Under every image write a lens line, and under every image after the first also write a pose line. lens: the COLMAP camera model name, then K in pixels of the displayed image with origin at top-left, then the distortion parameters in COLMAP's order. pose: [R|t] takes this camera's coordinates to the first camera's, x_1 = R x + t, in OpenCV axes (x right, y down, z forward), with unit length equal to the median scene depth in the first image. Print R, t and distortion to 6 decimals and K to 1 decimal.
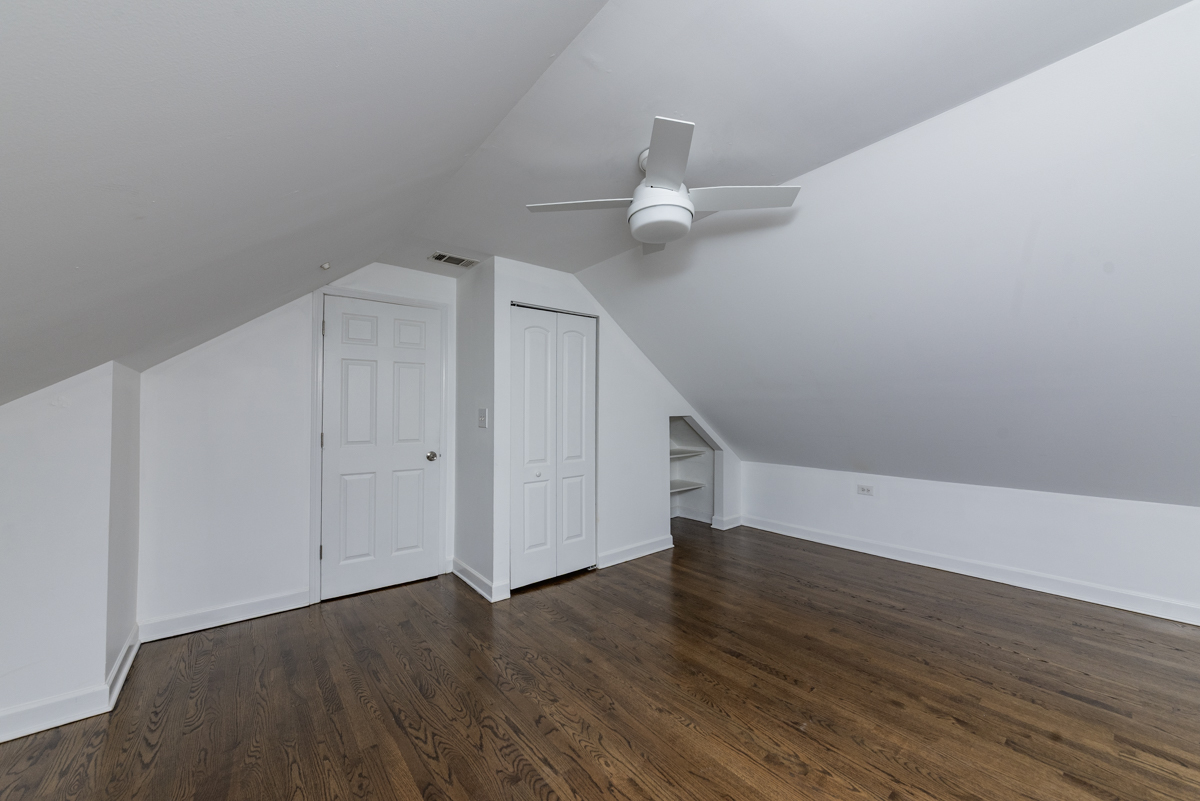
lens RADIAL K [[439.6, 0, 600.0], [0, 439.6, 400.5], [0, 0, 1]] dist [-0.000890, -0.000070]
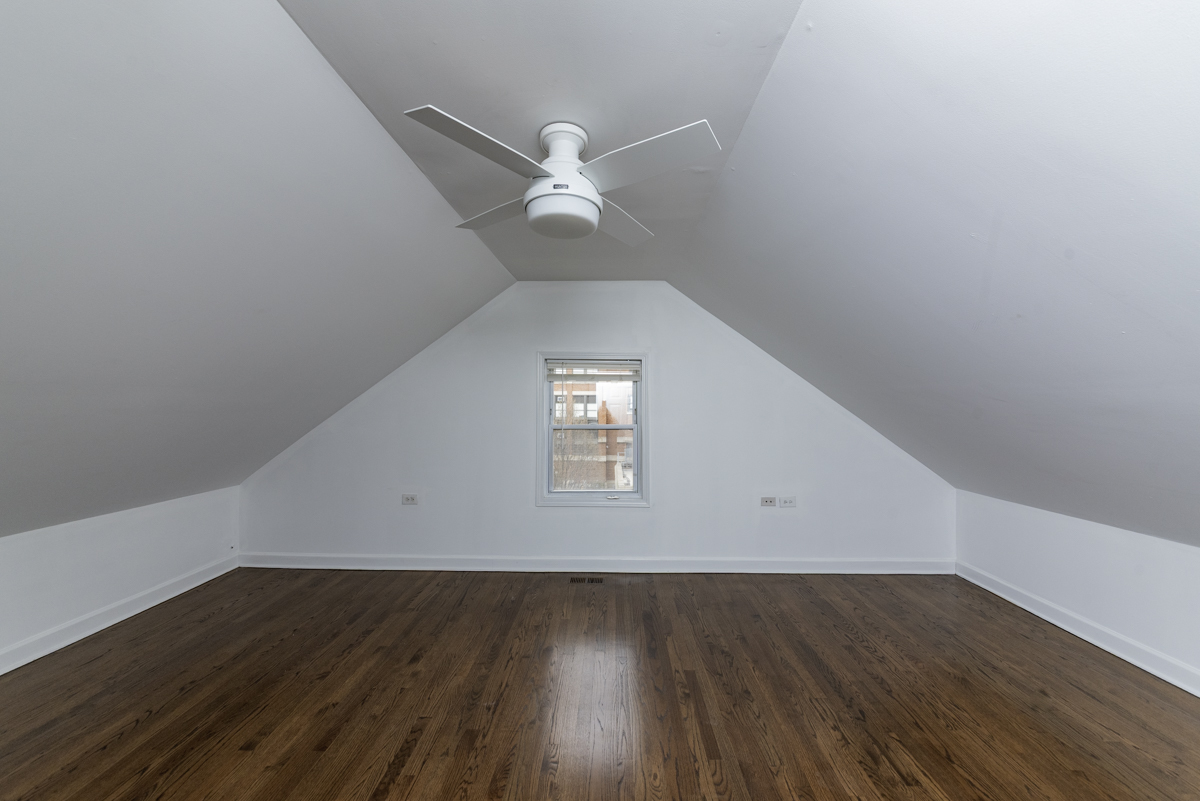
lens RADIAL K [[439.6, 0, 600.0], [0, 439.6, 400.5], [0, 0, 1]] dist [-0.000890, -0.000070]
pose [[-0.767518, 0.001403, 0.641026, -0.471343], [-0.012201, 0.999784, -0.016796, -0.030215], [-0.640911, -0.020713, -0.767336, 1.633308]]
